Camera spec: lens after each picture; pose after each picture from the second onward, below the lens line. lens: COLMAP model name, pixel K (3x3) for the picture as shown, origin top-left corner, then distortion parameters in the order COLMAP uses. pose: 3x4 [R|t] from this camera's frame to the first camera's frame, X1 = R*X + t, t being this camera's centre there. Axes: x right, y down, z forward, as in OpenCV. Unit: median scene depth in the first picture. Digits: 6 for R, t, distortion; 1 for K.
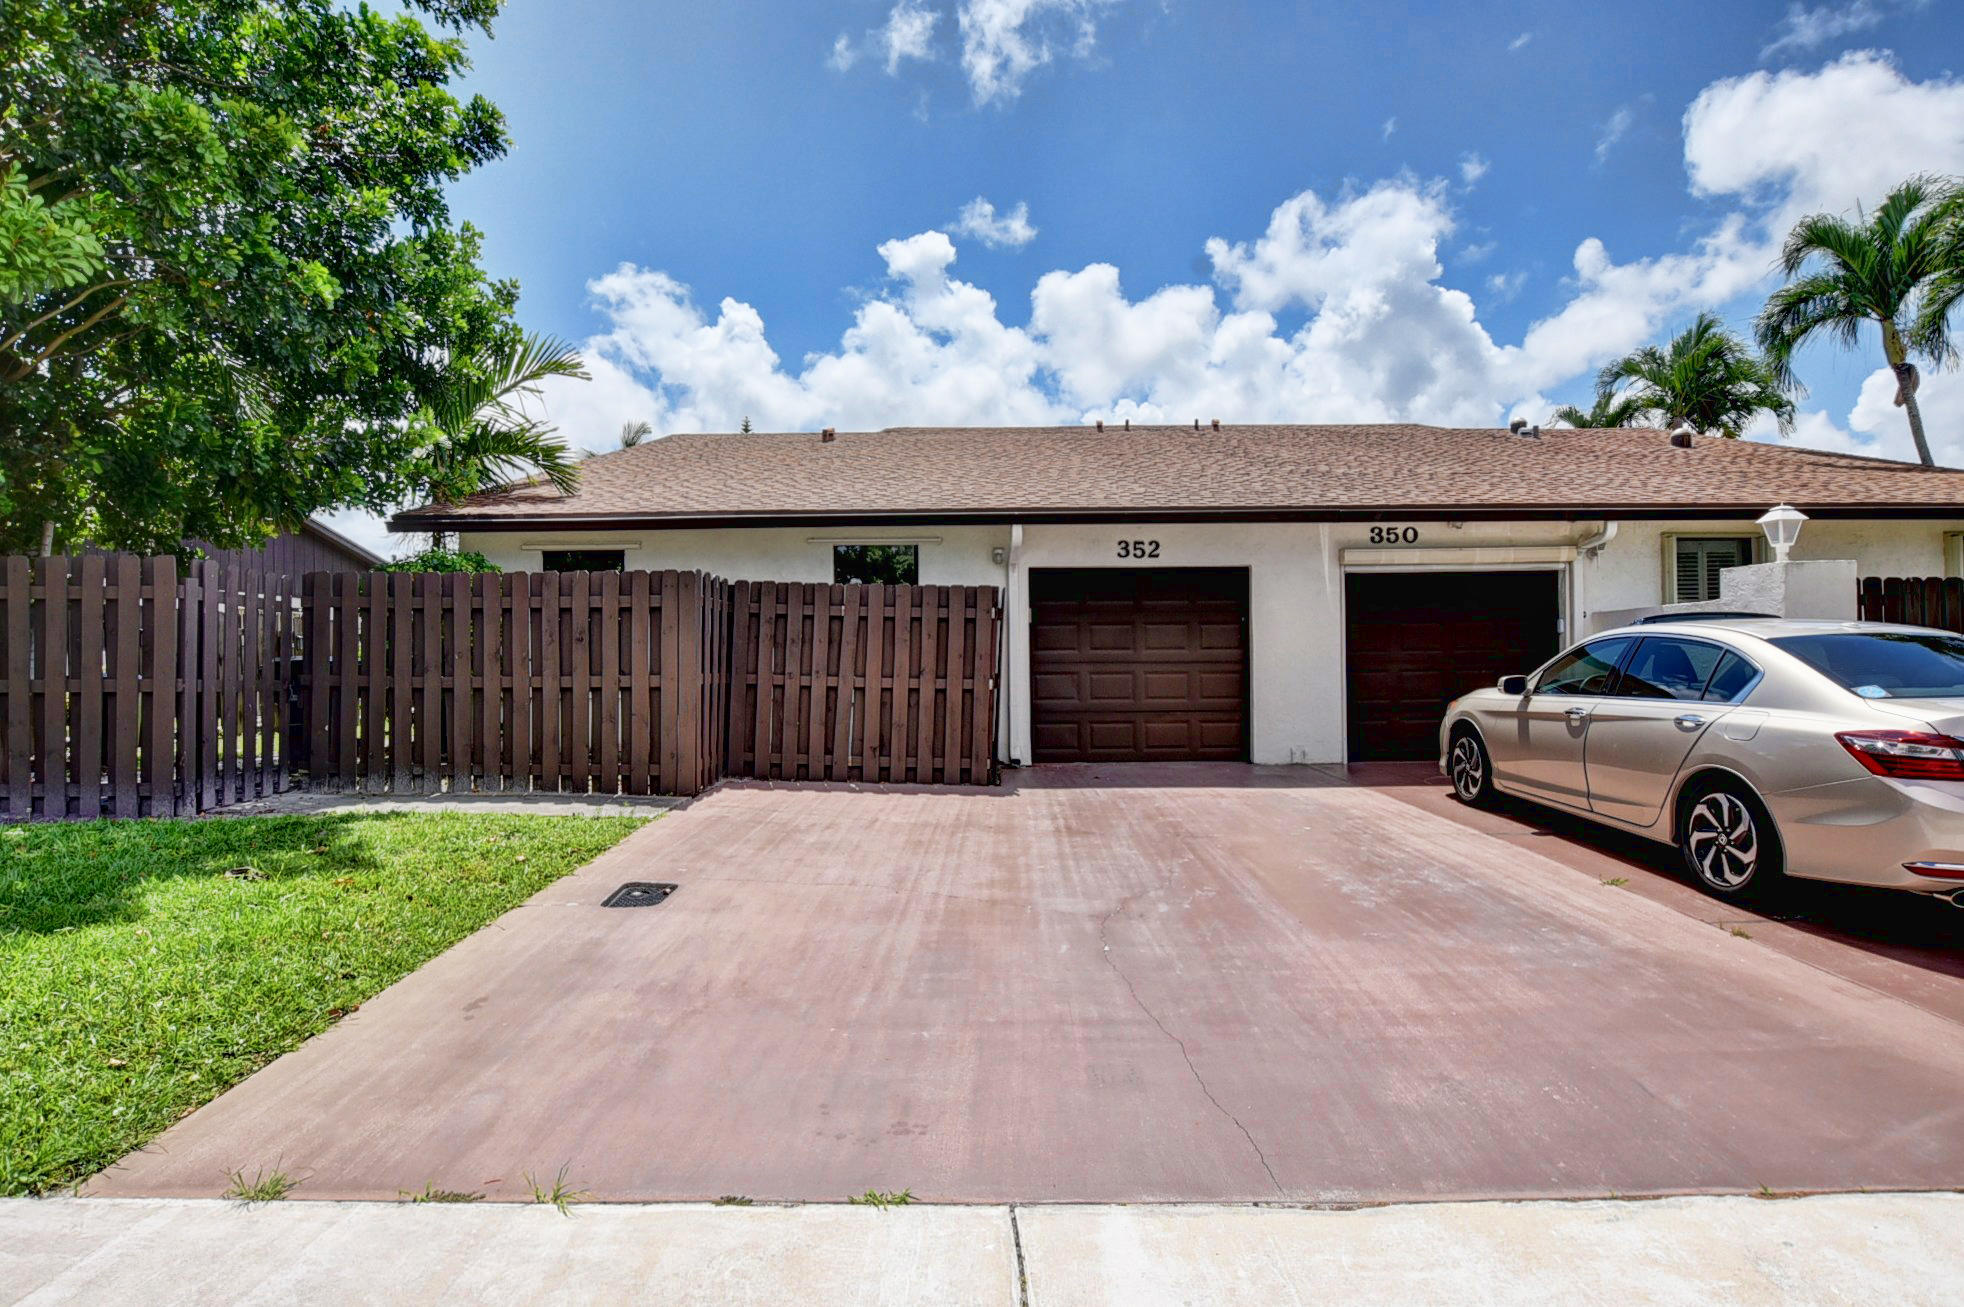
lens RADIAL K [[954.4, 0, 987.8], [0, 954.4, 663.0], [0, 0, 1]] dist [-0.020956, 0.000807]
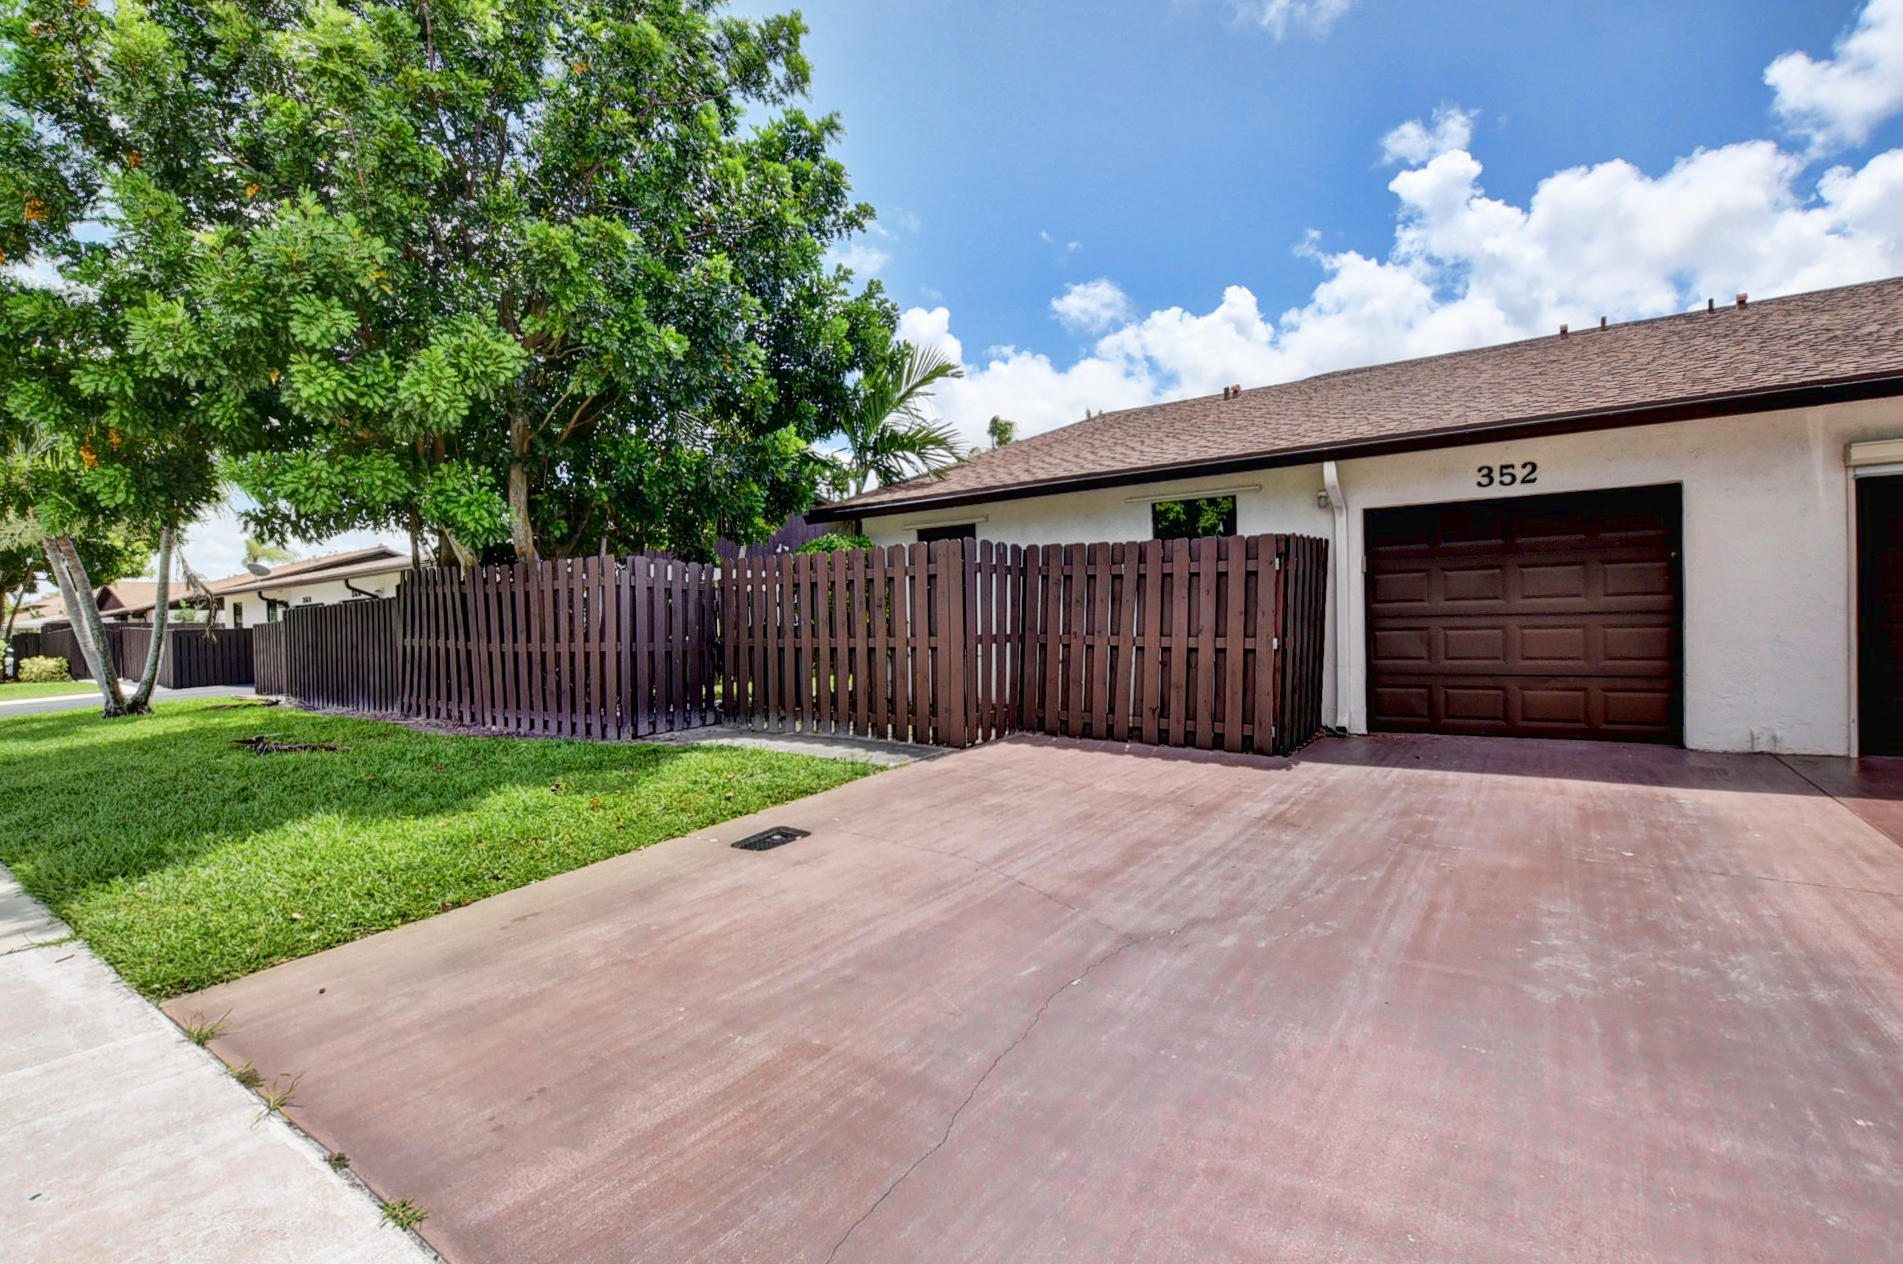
lens RADIAL K [[862.3, 0, 960.4], [0, 862.3, 642.3], [0, 0, 1]] dist [-0.038685, 0.011977]
pose [[0.827892, -0.002132, -0.560884, 0.209769], [0.017483, 0.999605, 0.022007, -0.001688], [0.560615, -0.028026, 0.827602, 0.166782]]
